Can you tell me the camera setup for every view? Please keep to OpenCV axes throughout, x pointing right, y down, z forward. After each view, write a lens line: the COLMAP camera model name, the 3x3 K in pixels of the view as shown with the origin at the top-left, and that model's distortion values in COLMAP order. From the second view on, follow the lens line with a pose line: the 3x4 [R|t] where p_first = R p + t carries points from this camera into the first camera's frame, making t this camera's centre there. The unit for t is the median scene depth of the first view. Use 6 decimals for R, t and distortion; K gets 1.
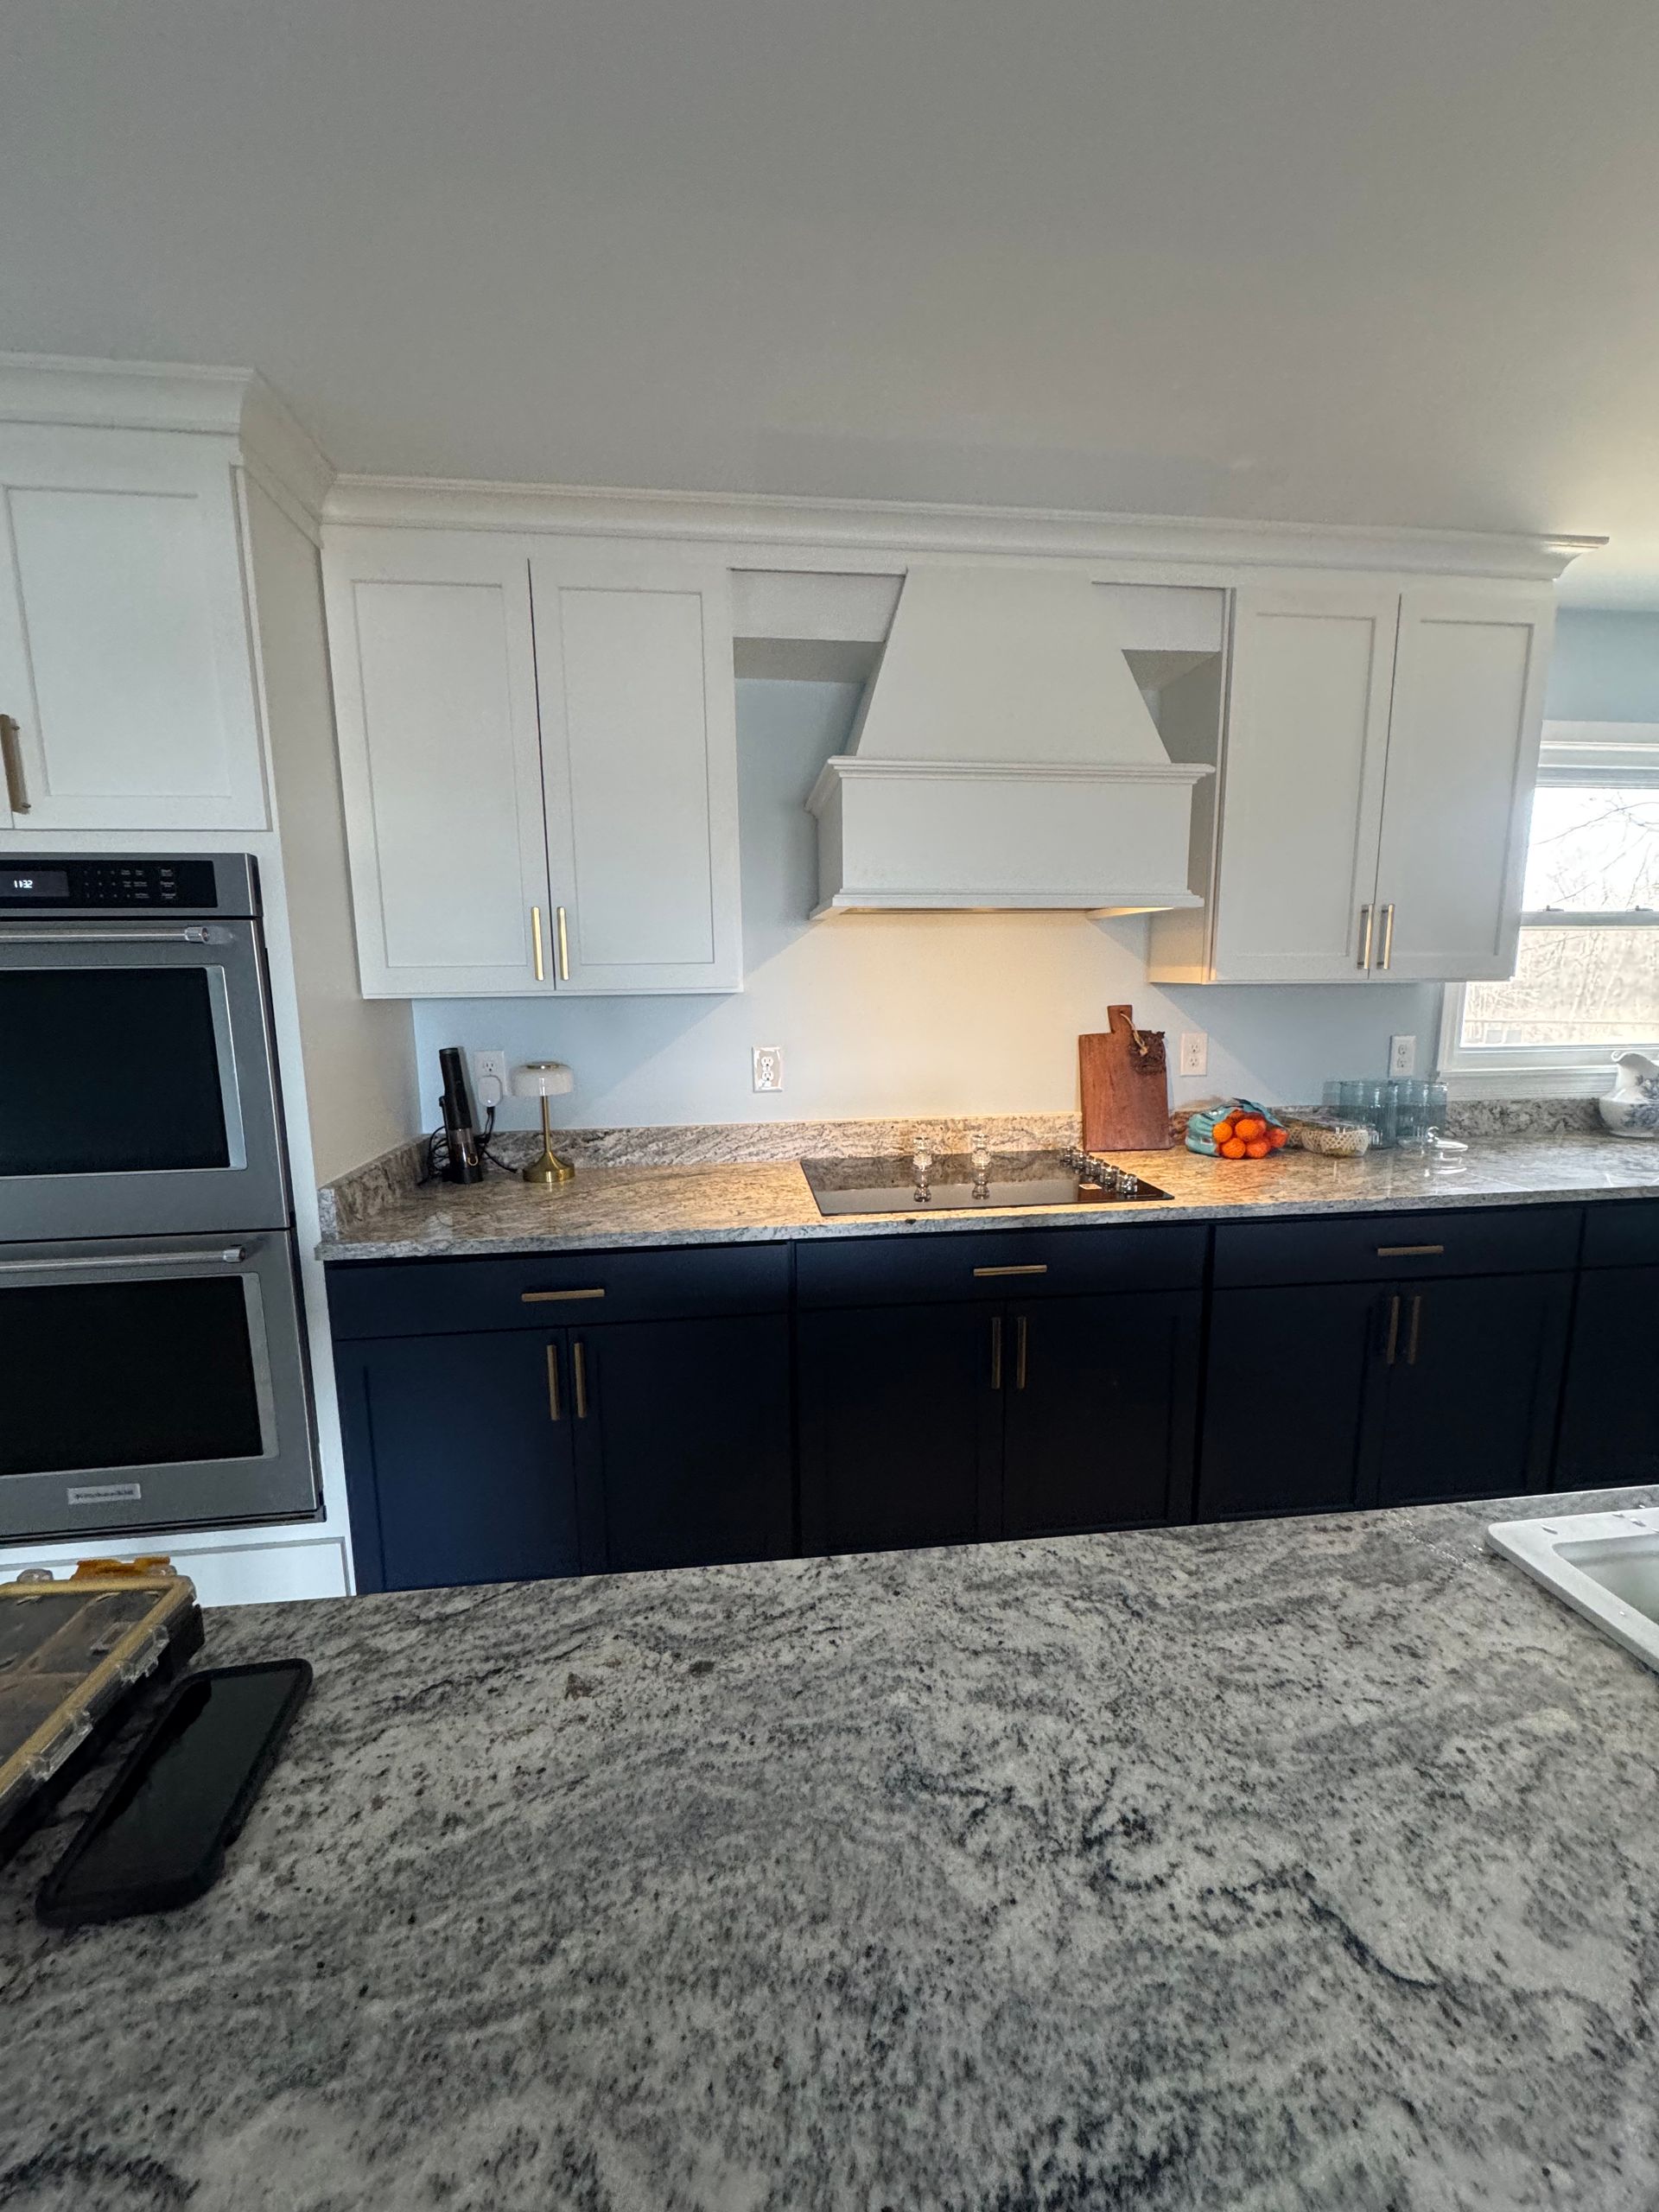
lens RADIAL K [[875.9, 0, 829.5], [0, 875.9, 1106.0], [0, 0, 1]] dist [-0.003835, 0.000270]
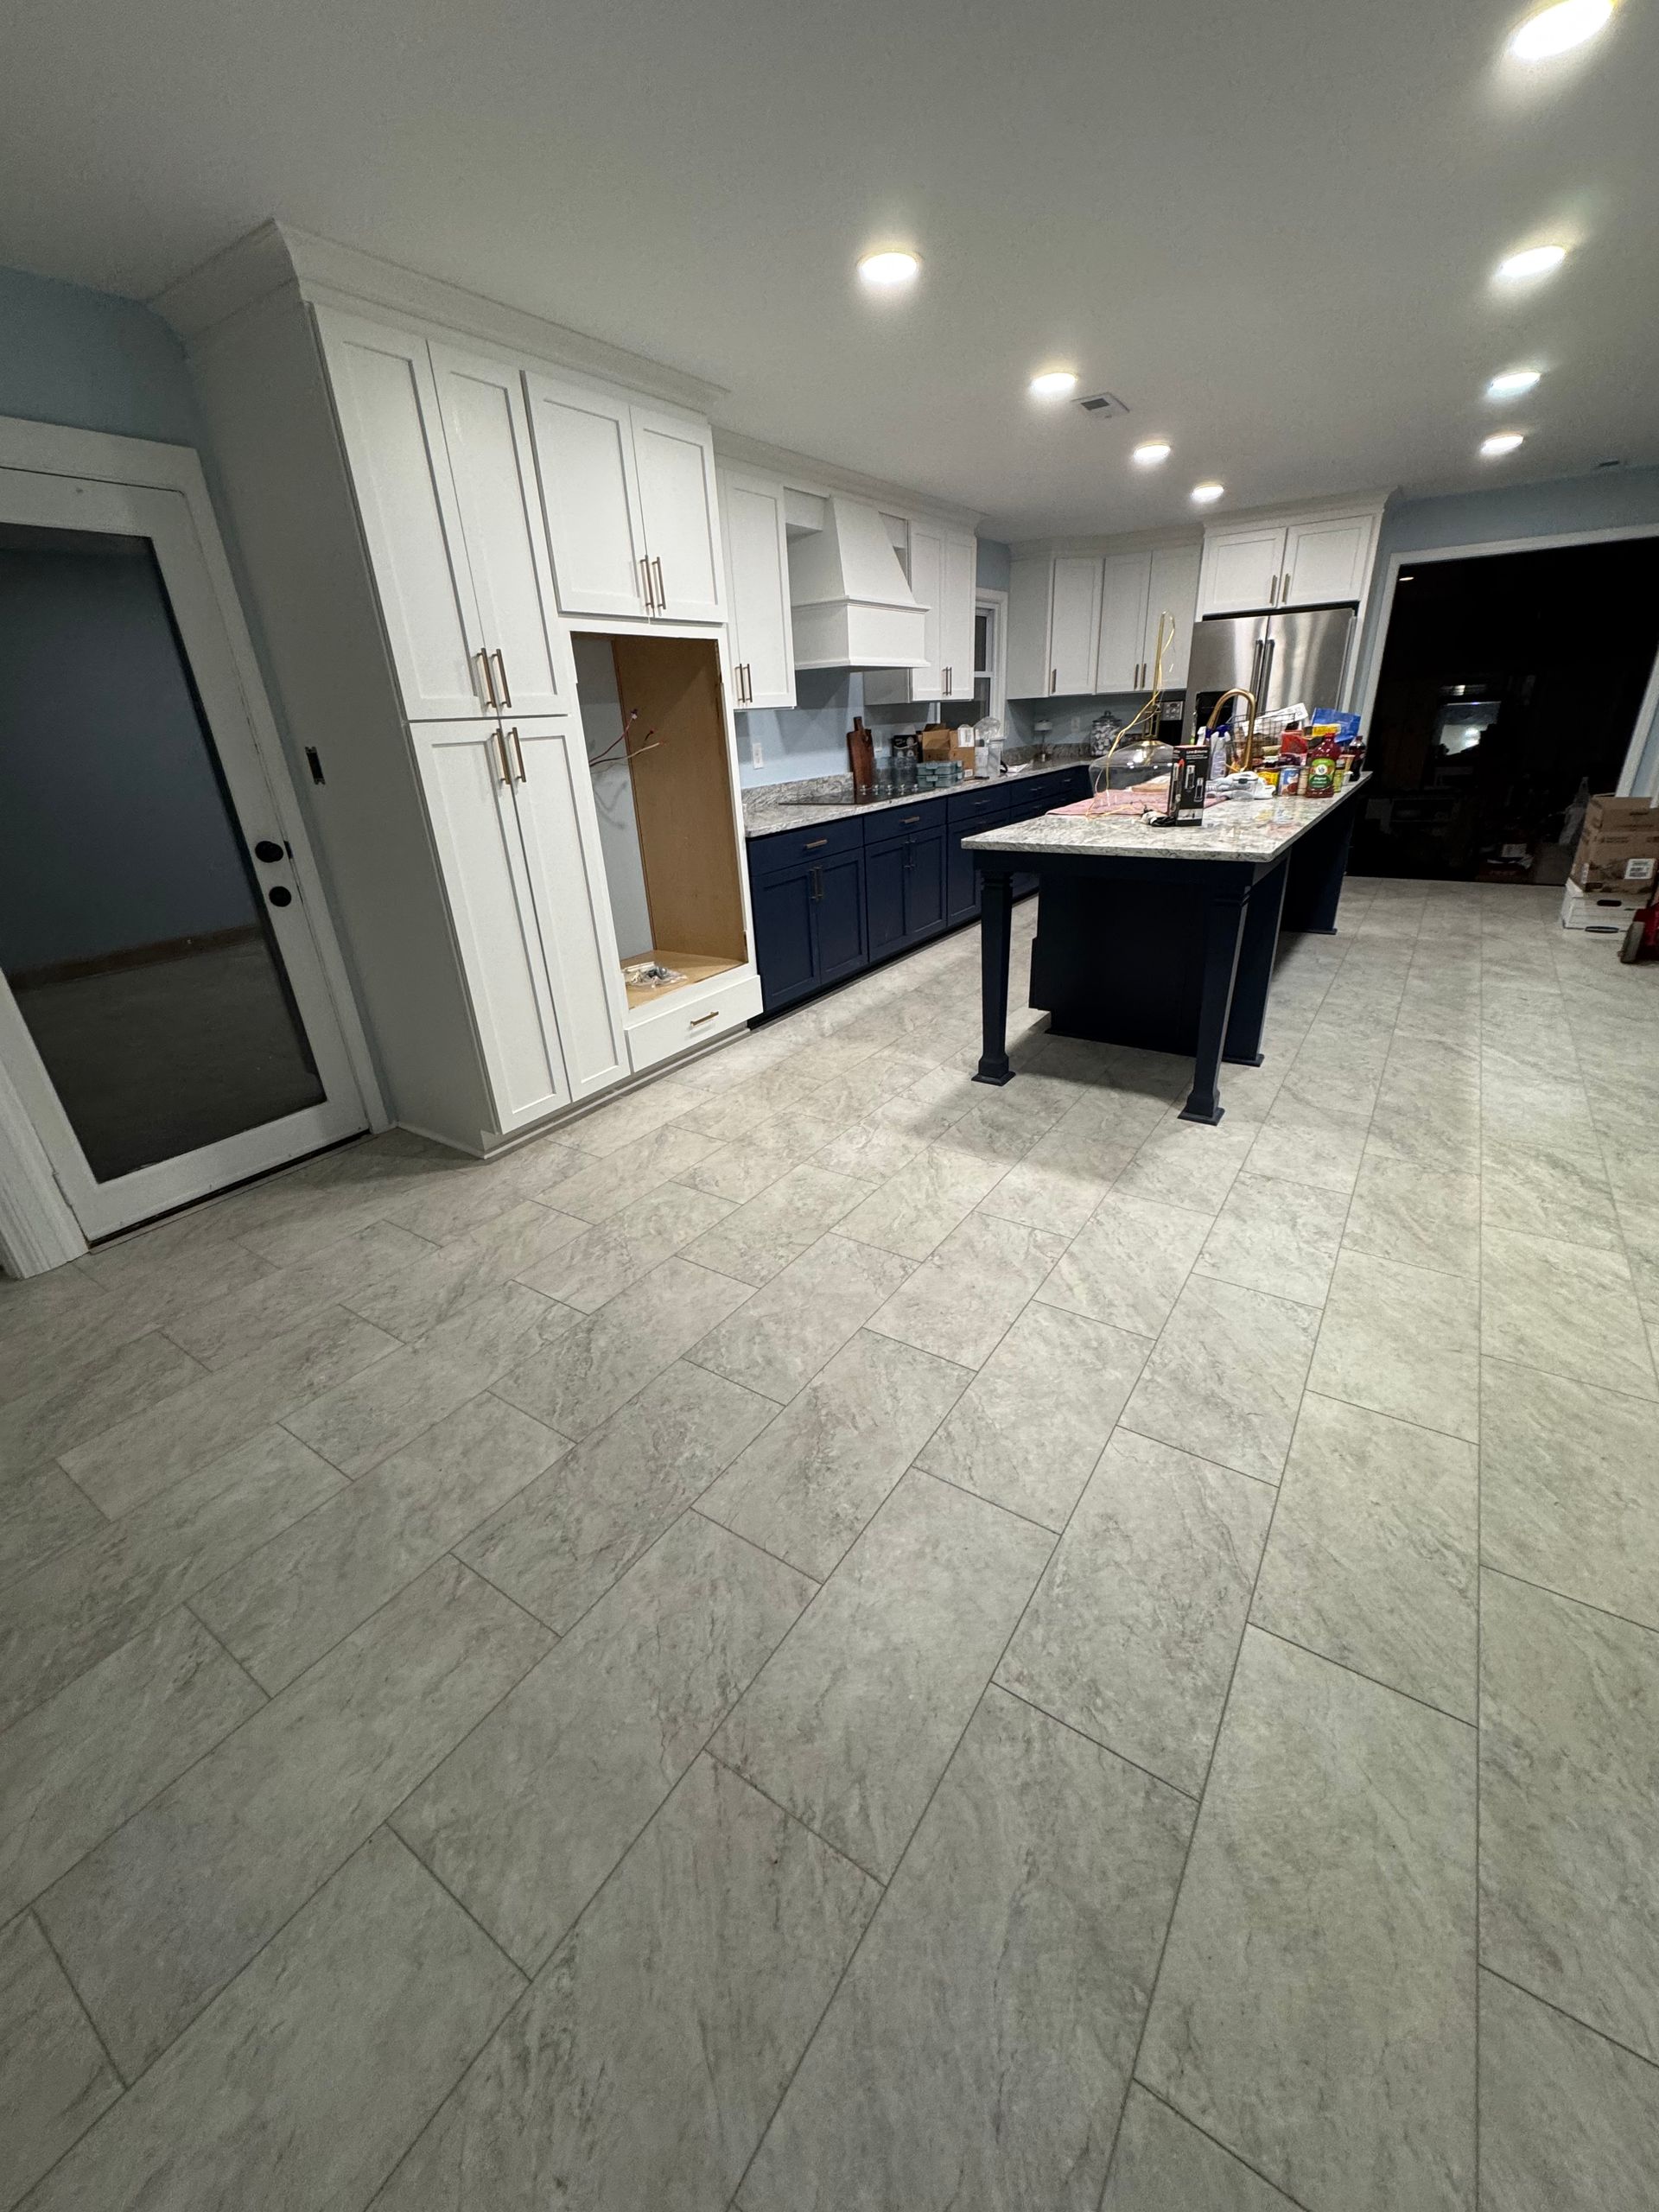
lens RADIAL K [[875.9, 0, 829.5], [0, 875.9, 1106.0], [0, 0, 1]] dist [-0.003835, 0.000270]
pose [[0.655680, -0.328742, 0.679715, -1.678149], [0.159566, 0.940238, 0.300818, 0.141449], [-0.737985, -0.088781, 0.668951, -0.527445]]
